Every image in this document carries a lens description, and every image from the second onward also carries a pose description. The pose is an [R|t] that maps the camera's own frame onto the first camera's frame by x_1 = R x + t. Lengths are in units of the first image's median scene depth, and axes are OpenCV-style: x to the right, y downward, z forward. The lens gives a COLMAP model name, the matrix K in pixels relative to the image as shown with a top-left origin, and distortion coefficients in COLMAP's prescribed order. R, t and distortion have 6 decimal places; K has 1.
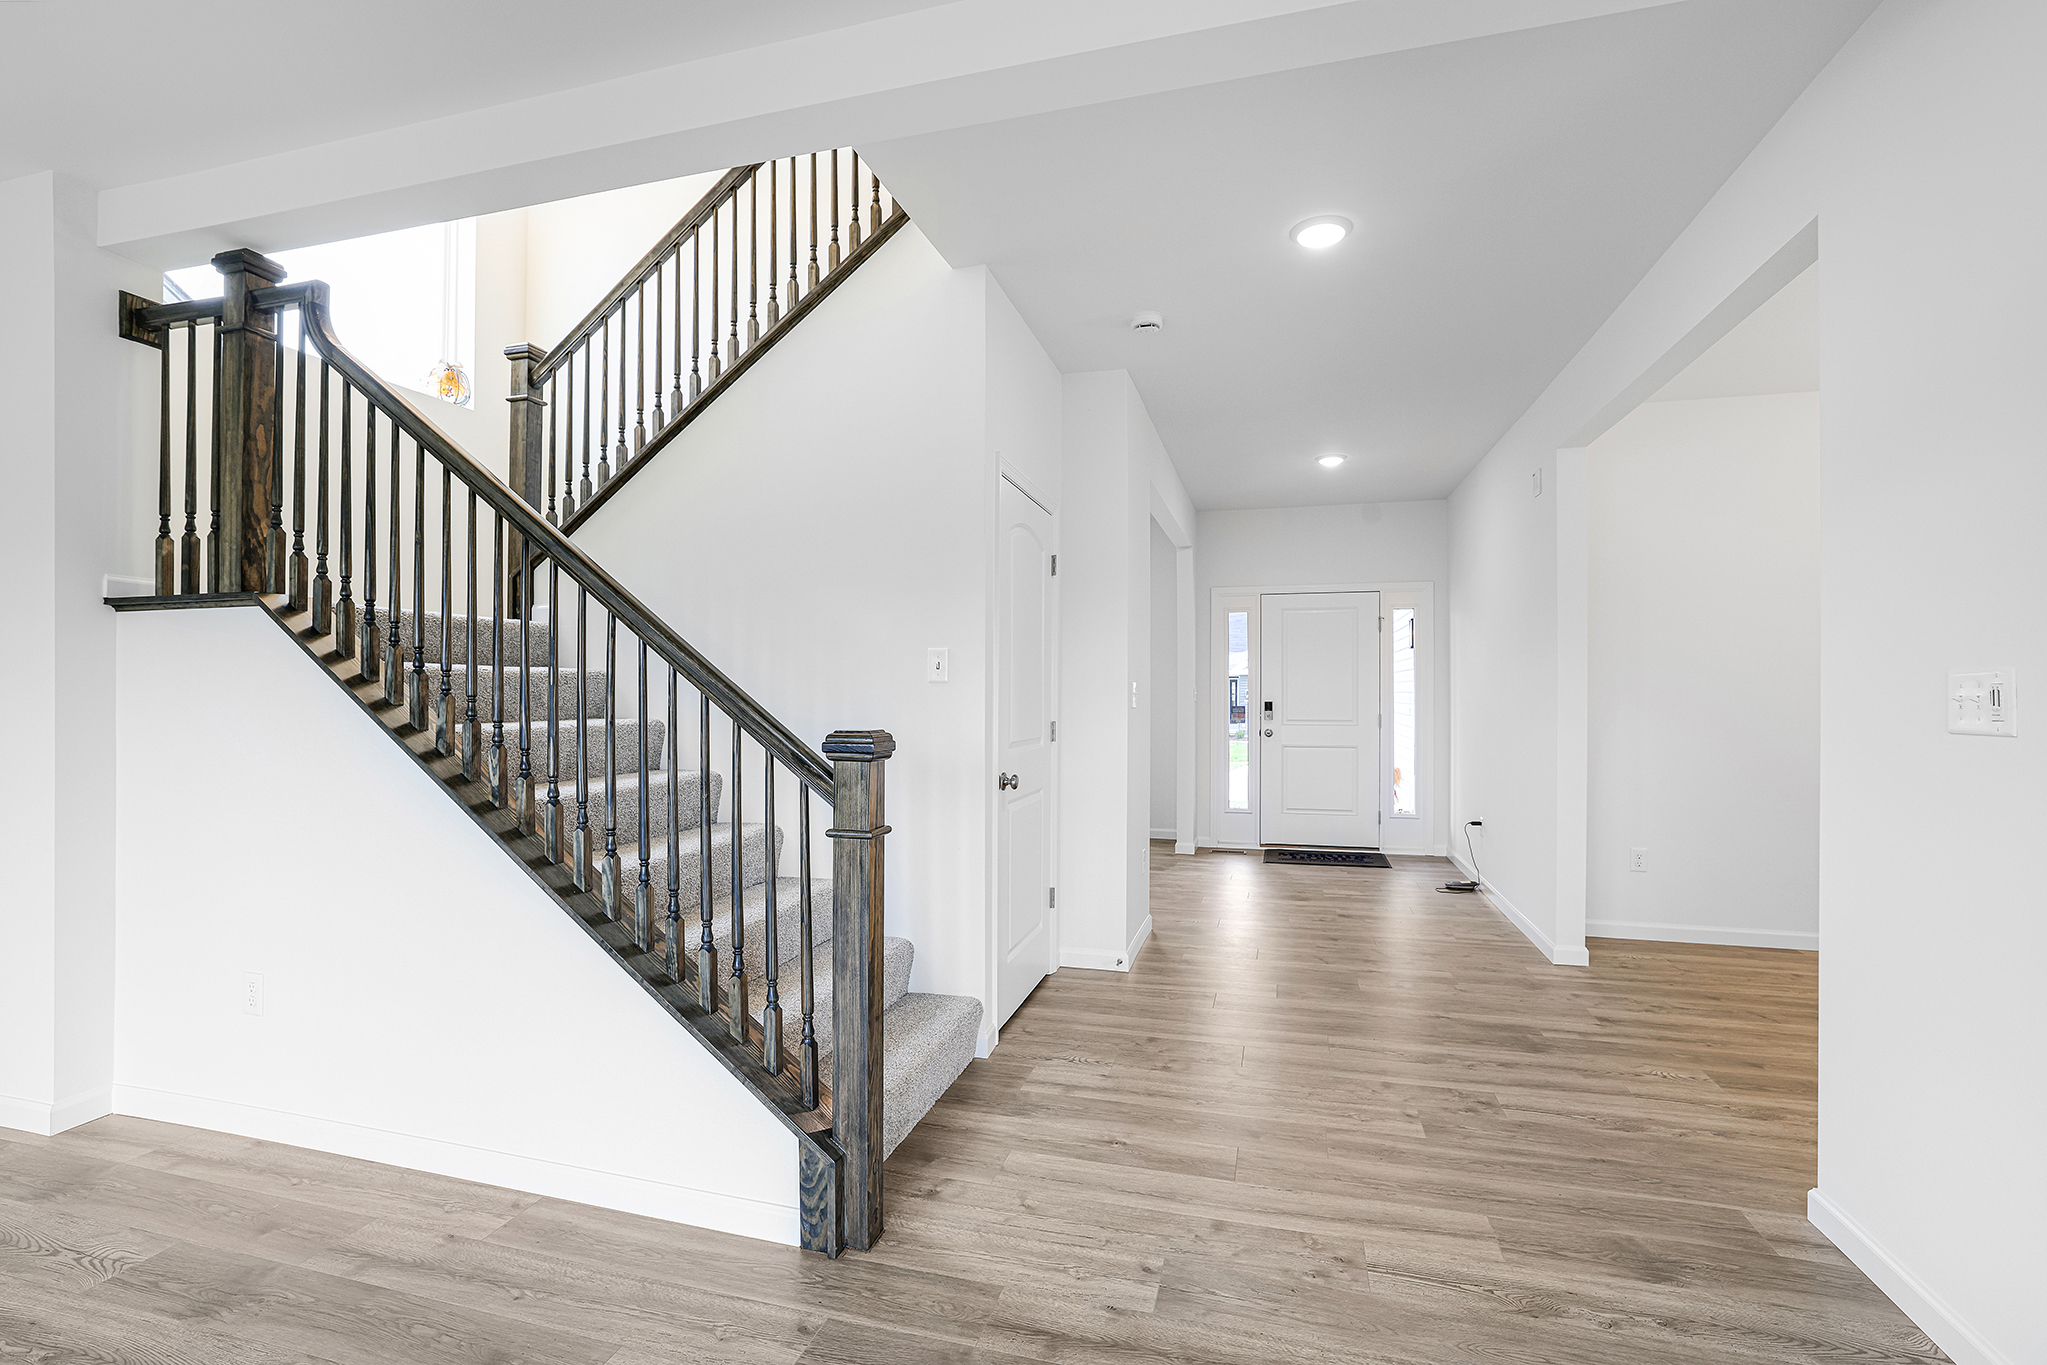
lens RADIAL K [[938.5, 0, 1030.6], [0, 938.5, 685.5], [0, 0, 1]] dist [-0.026269, 0.005593]
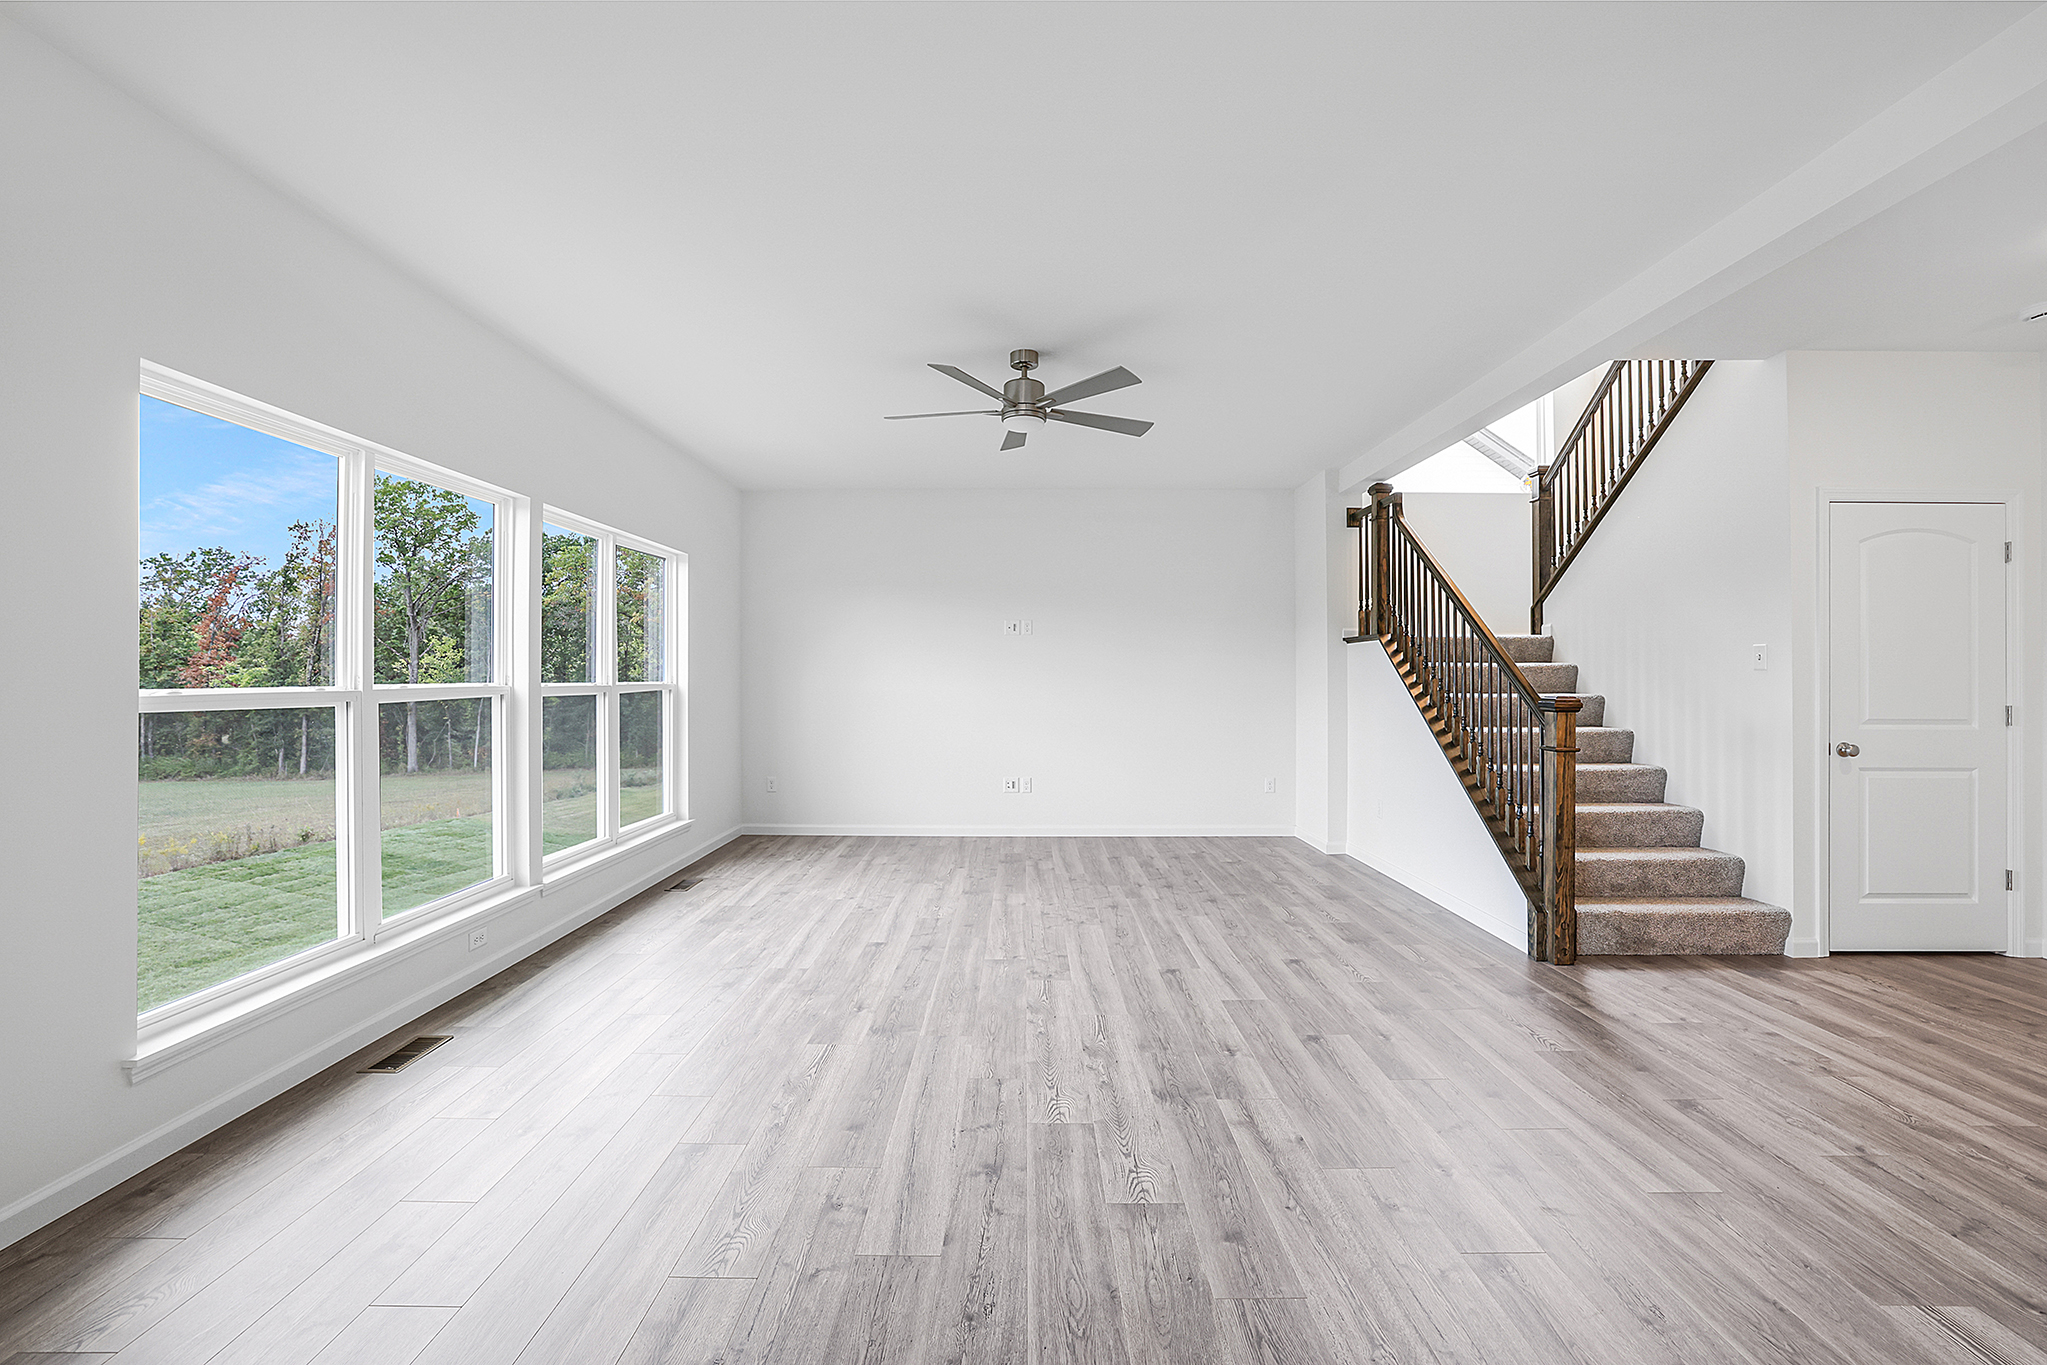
lens RADIAL K [[909.1, 0, 1013.7], [0, 909.1, 669.8], [0, 0, 1]] dist [-0.036162, 0.011089]
pose [[0.264392, -0.010285, -0.964360, 1.073144], [0.004982, 0.999944, -0.009298, 0.004085], [0.964402, -0.002346, 0.264429, -0.465875]]
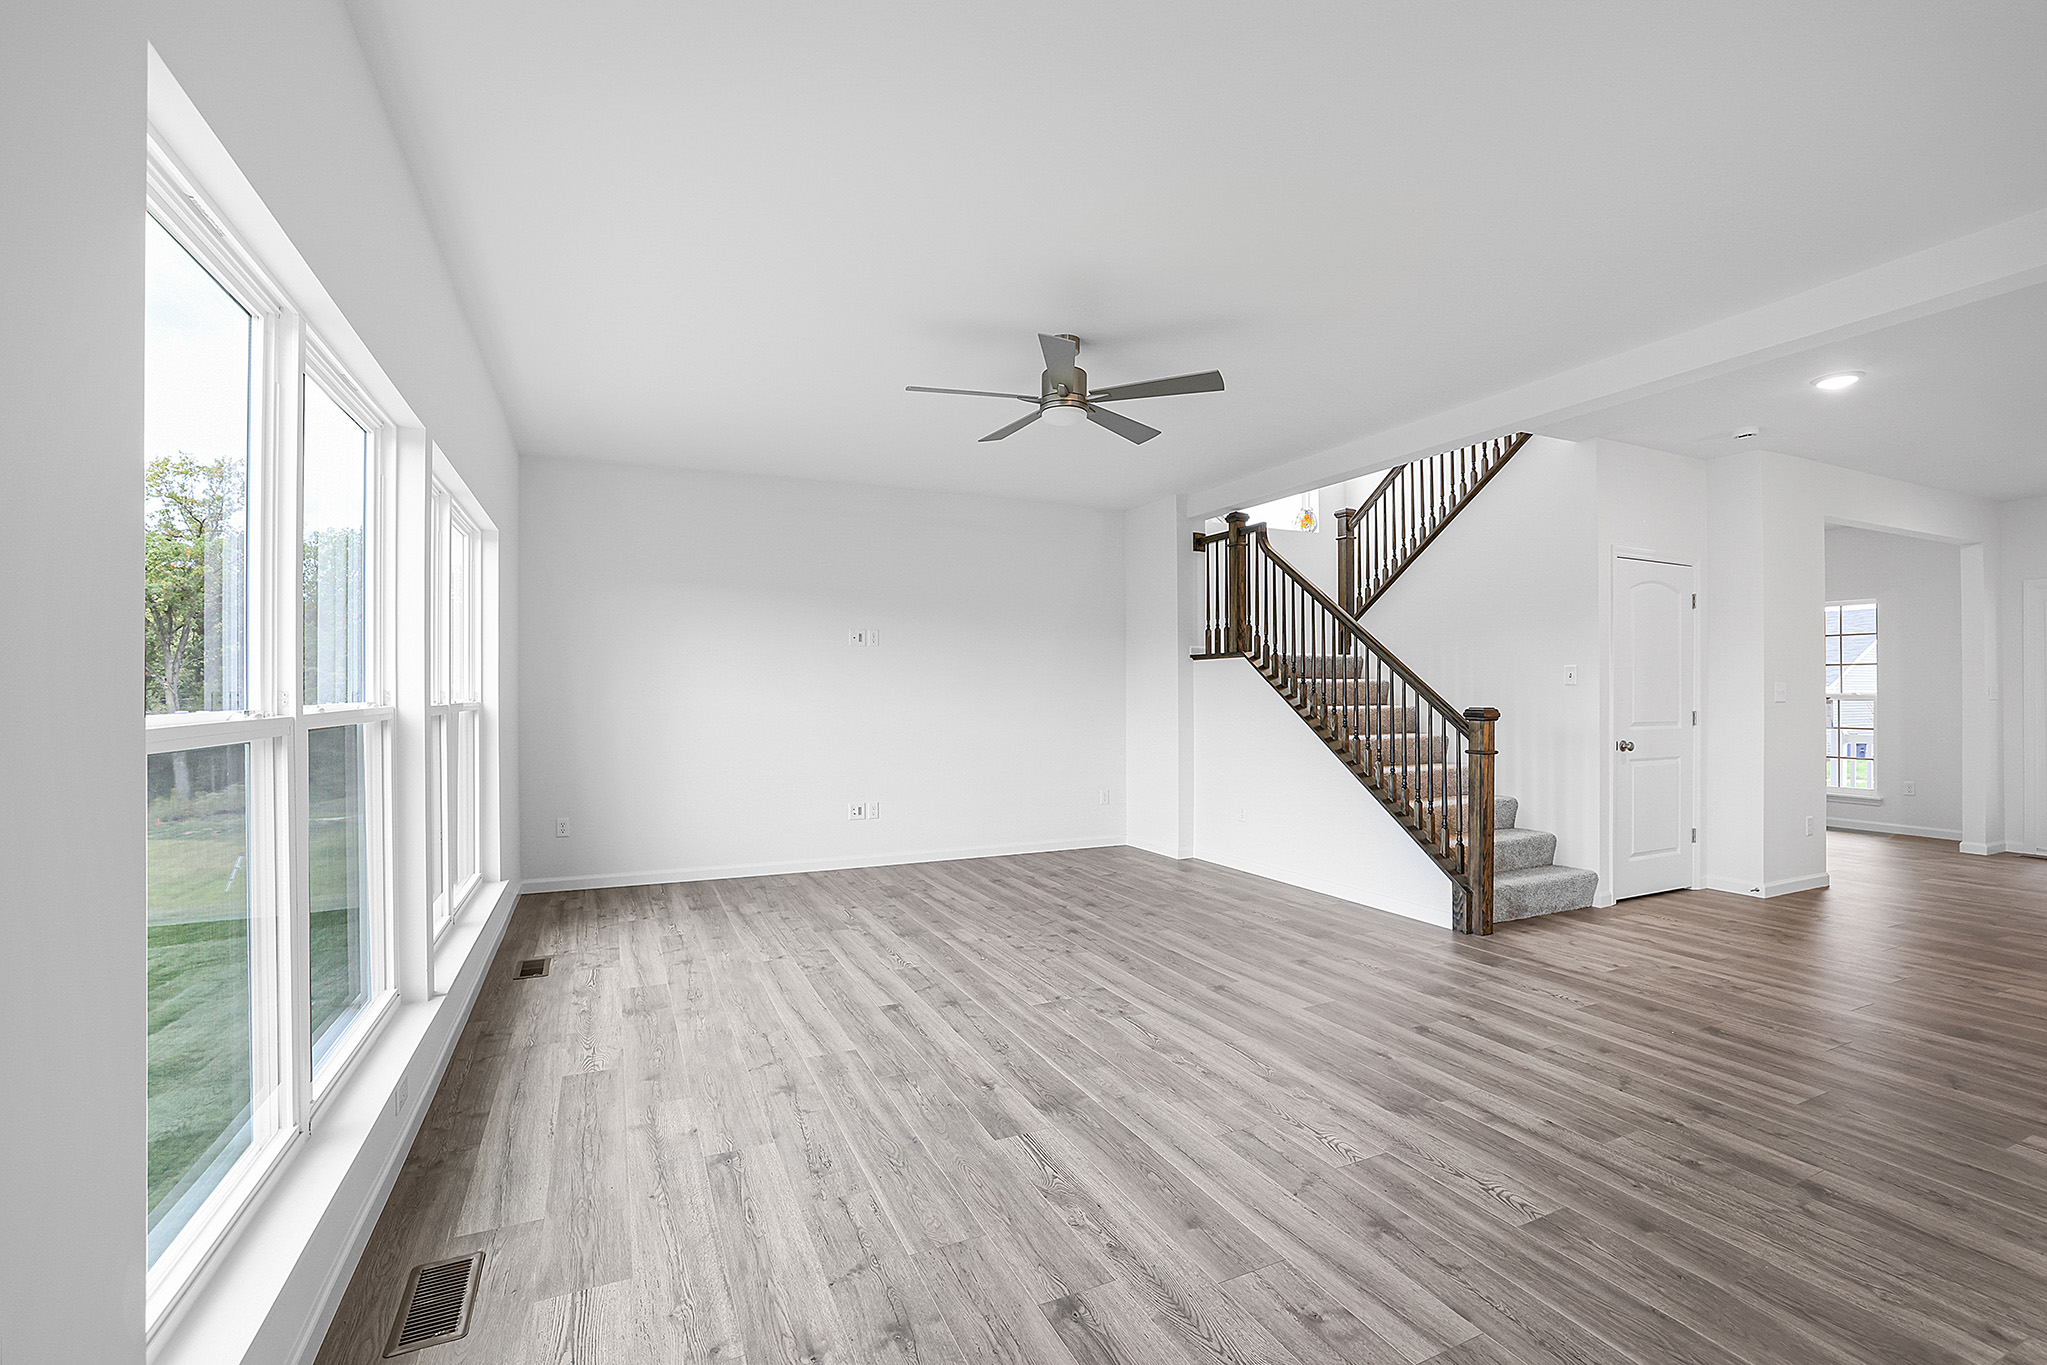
lens RADIAL K [[909.1, 0, 1028.4], [0, 909.1, 690.0], [0, 0, 1]] dist [-0.036162, 0.011089]
pose [[0.661973, -0.006270, -0.749502, 0.599026], [0.007941, 0.999968, -0.001352, 0.000498], [0.749486, -0.005057, 0.662001, -1.036884]]
